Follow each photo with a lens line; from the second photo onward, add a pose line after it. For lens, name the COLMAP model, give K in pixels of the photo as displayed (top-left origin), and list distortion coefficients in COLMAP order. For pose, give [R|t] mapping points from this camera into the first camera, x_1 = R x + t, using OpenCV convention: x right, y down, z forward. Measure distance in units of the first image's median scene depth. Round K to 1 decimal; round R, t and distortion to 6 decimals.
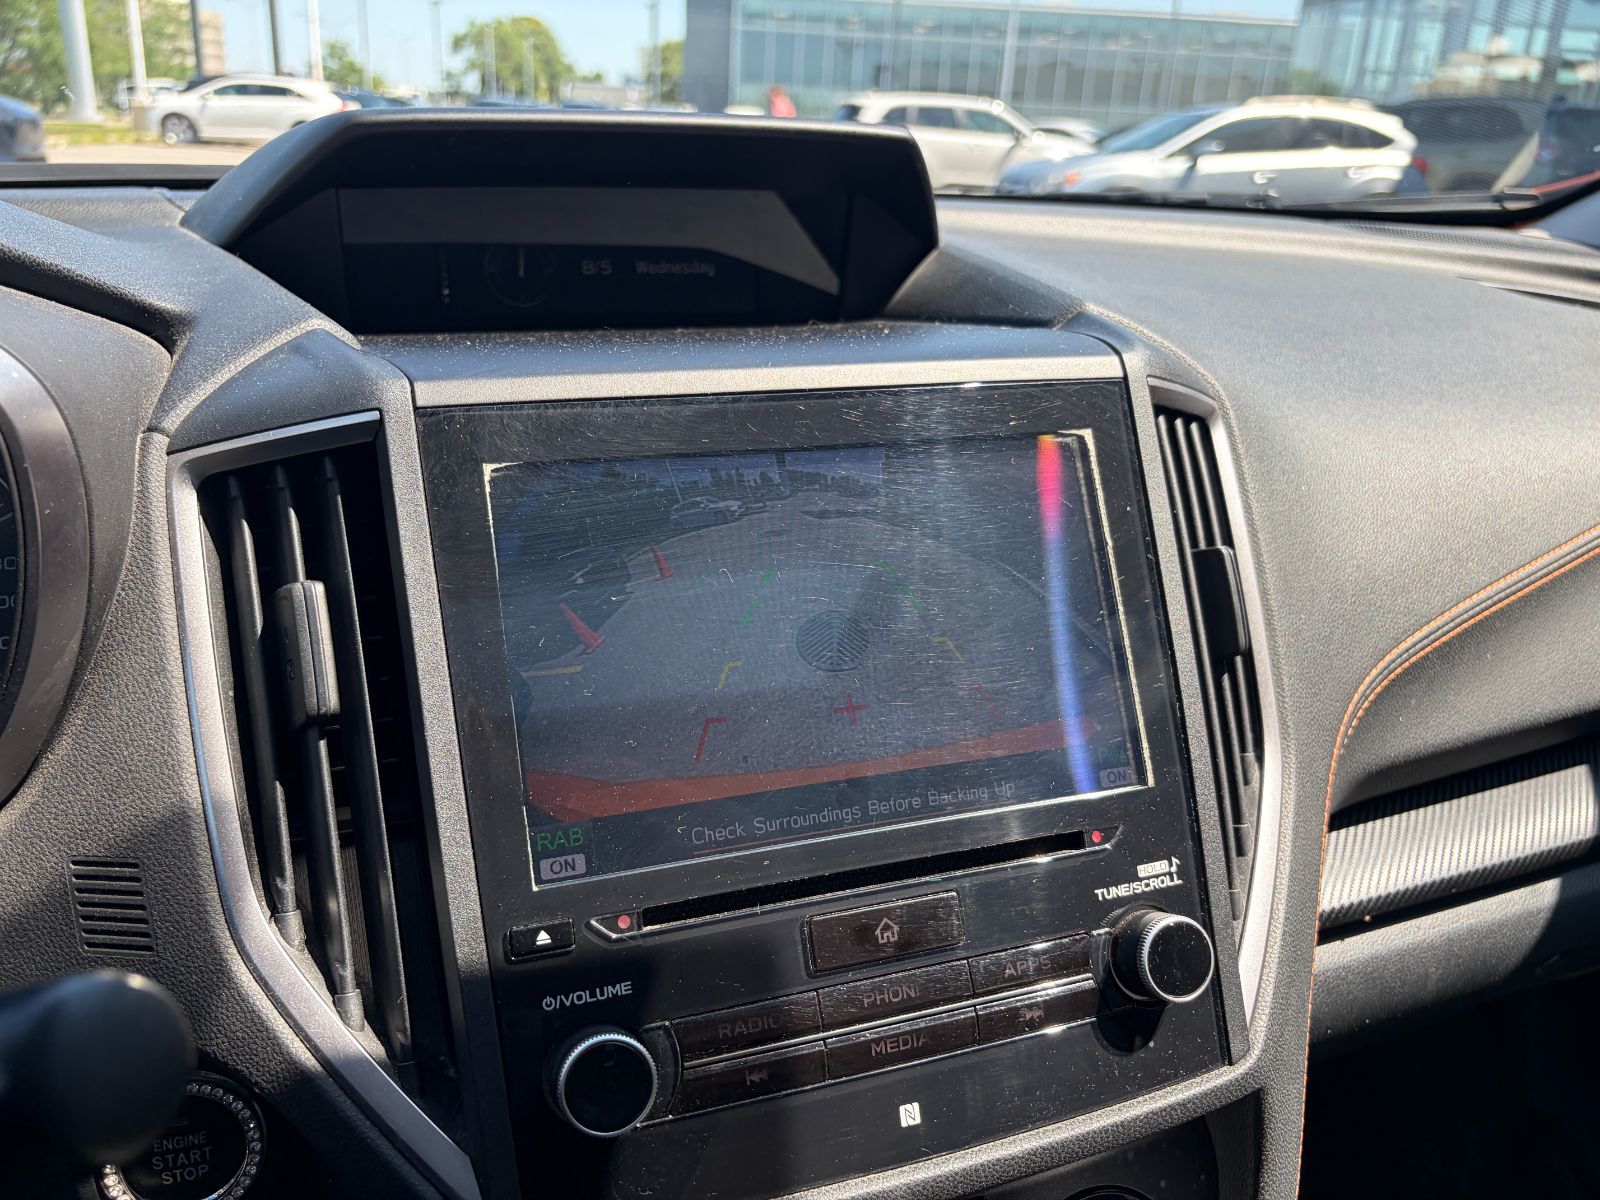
lens RADIAL K [[1214.5, 0, 790.2], [0, 1214.5, 610.8], [0, 0, 1]] dist [0.011664, -0.035978]
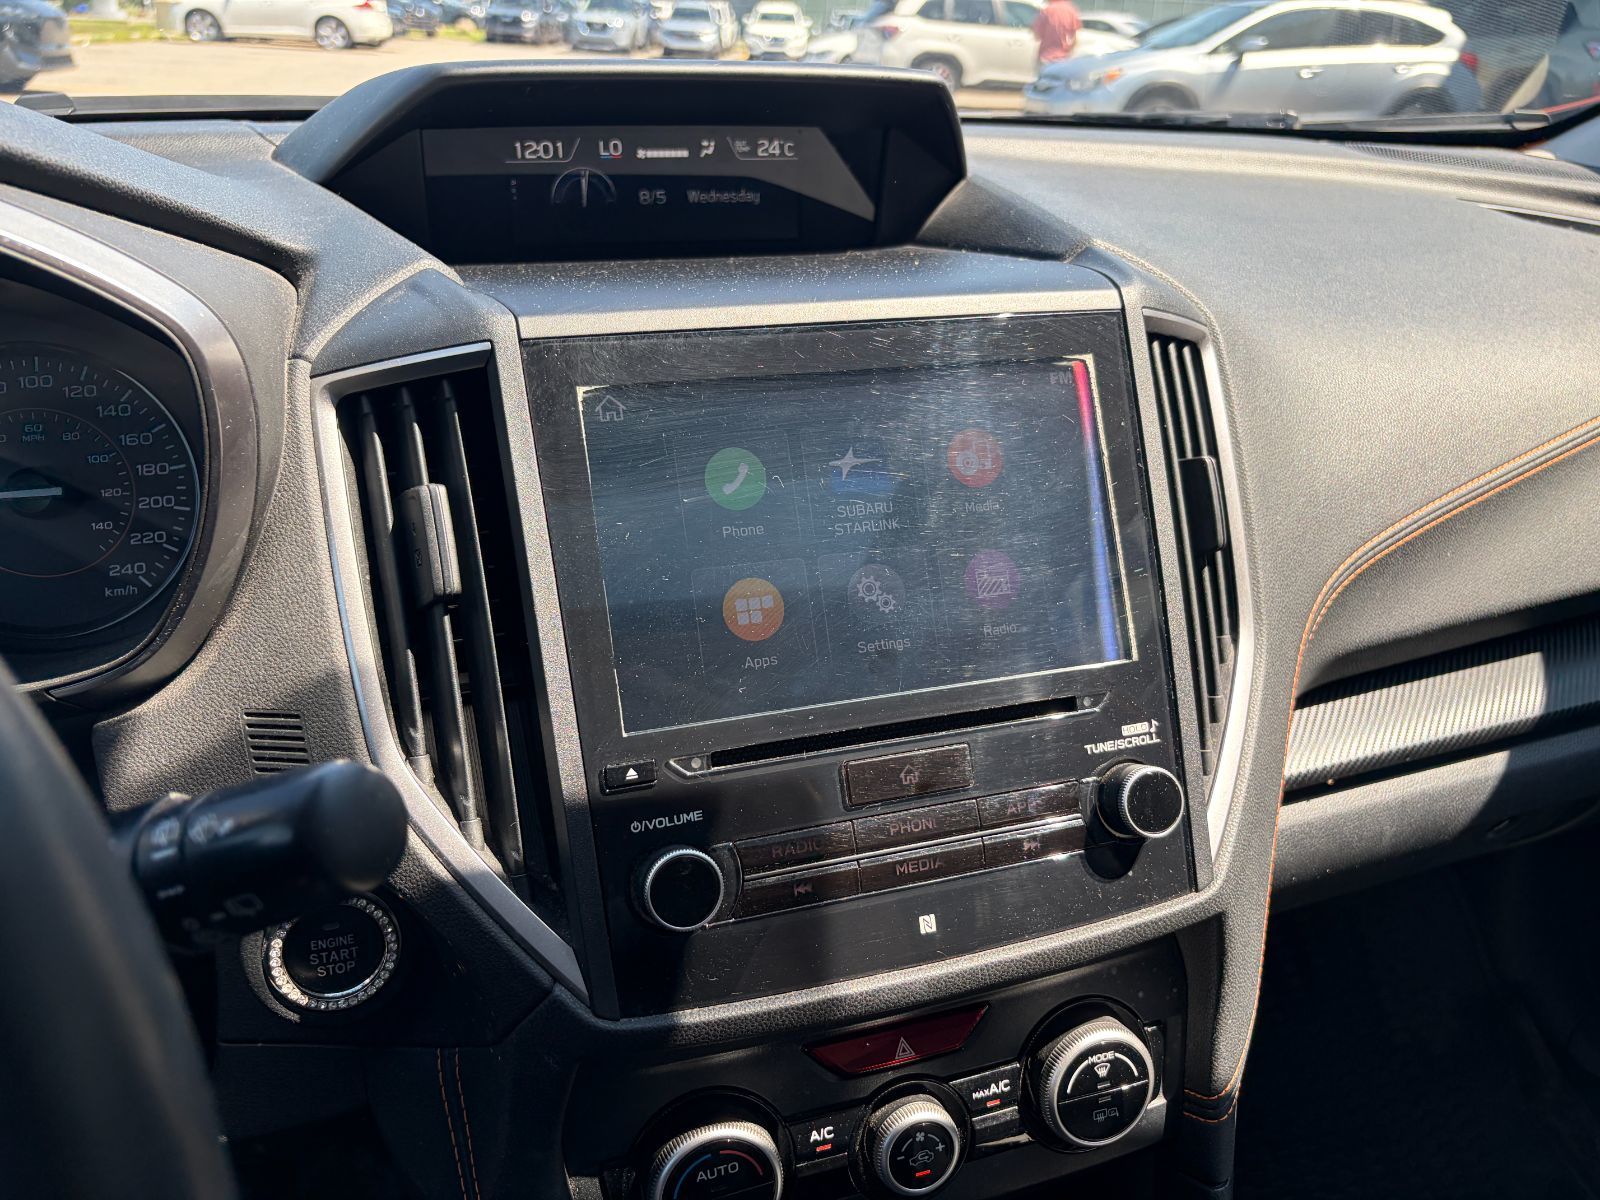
lens RADIAL K [[1214.5, 0, 802.5], [0, 1214.5, 594.1], [0, 0, 1]] dist [0.011664, -0.035978]
pose [[0.999869, 0.004099, -0.015658, -0.007467], [-0.003103, 0.998000, 0.063141, 0.005408], [0.015886, -0.063084, 0.997882, -0.157019]]
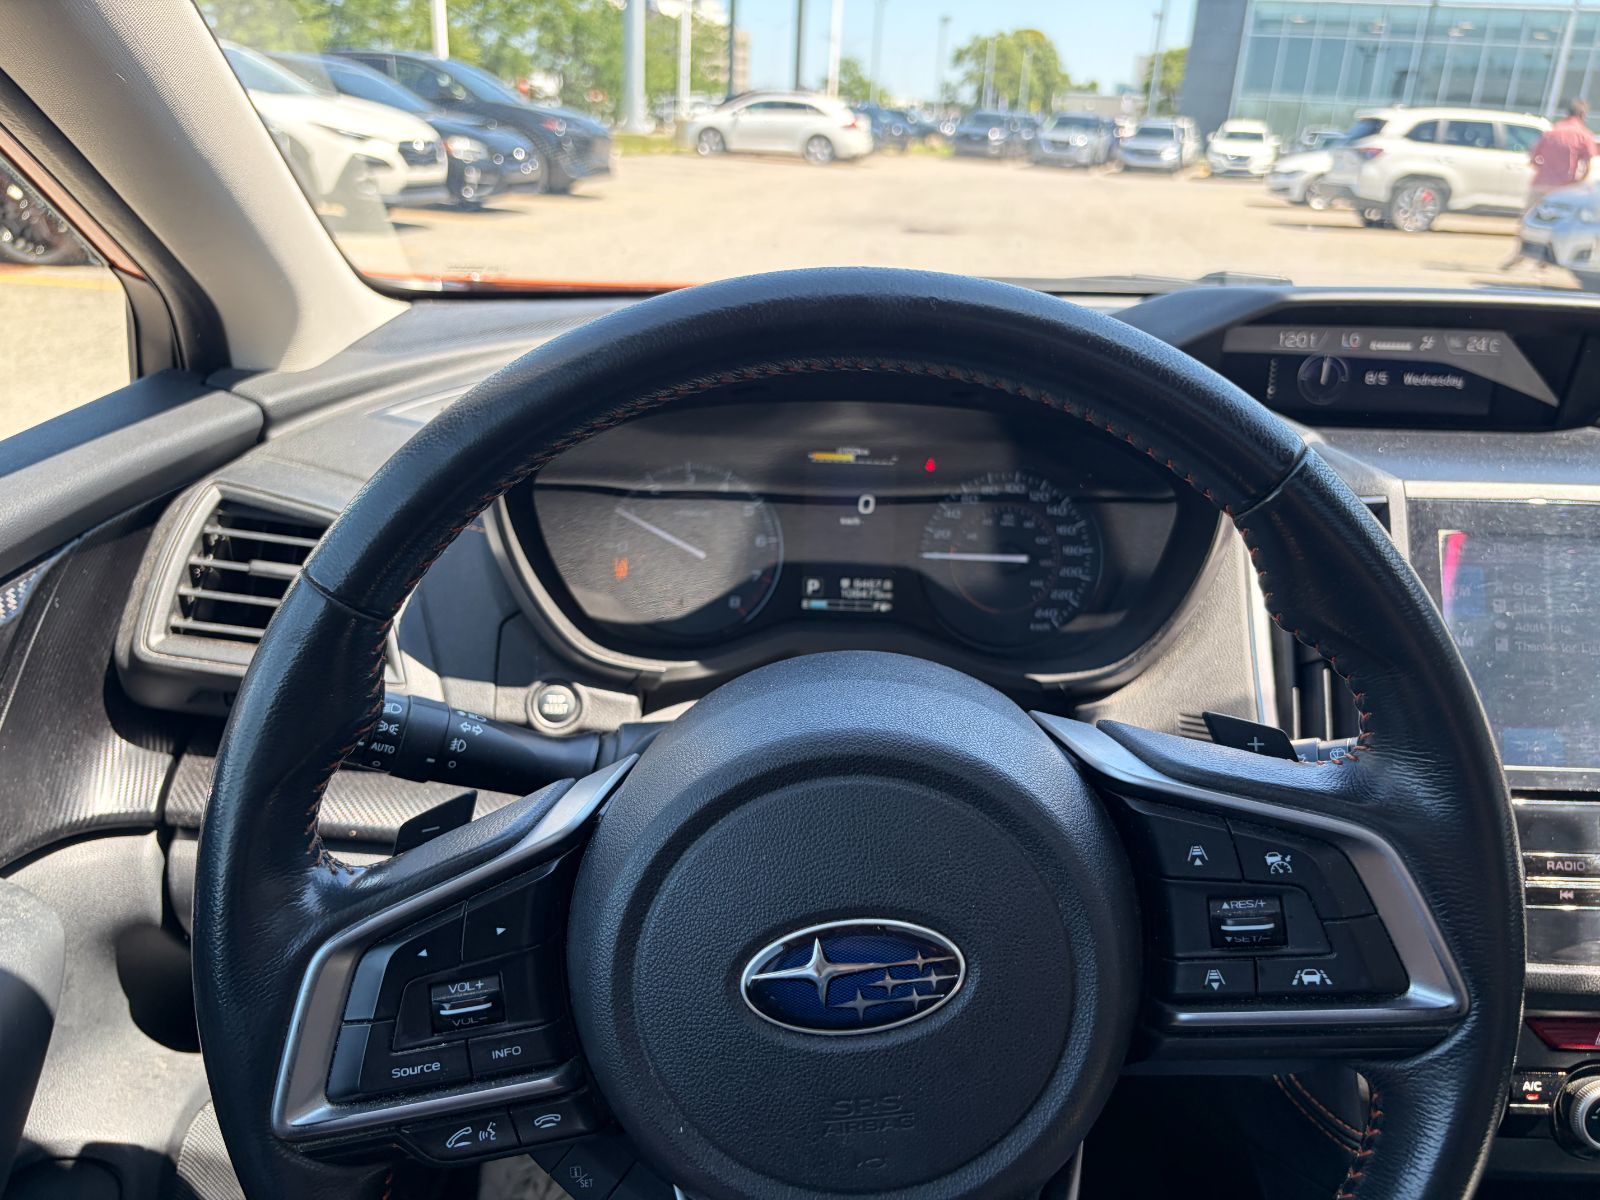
lens RADIAL K [[1214.5, 0, 812.1], [0, 1214.5, 605.0], [0, 0, 1]] dist [0.011664, -0.035978]
pose [[0.938811, 0.122680, -0.321843, -0.407950], [-0.125968, 0.991977, 0.010674, 0.066400], [0.320571, 0.030521, 0.946733, -0.768936]]
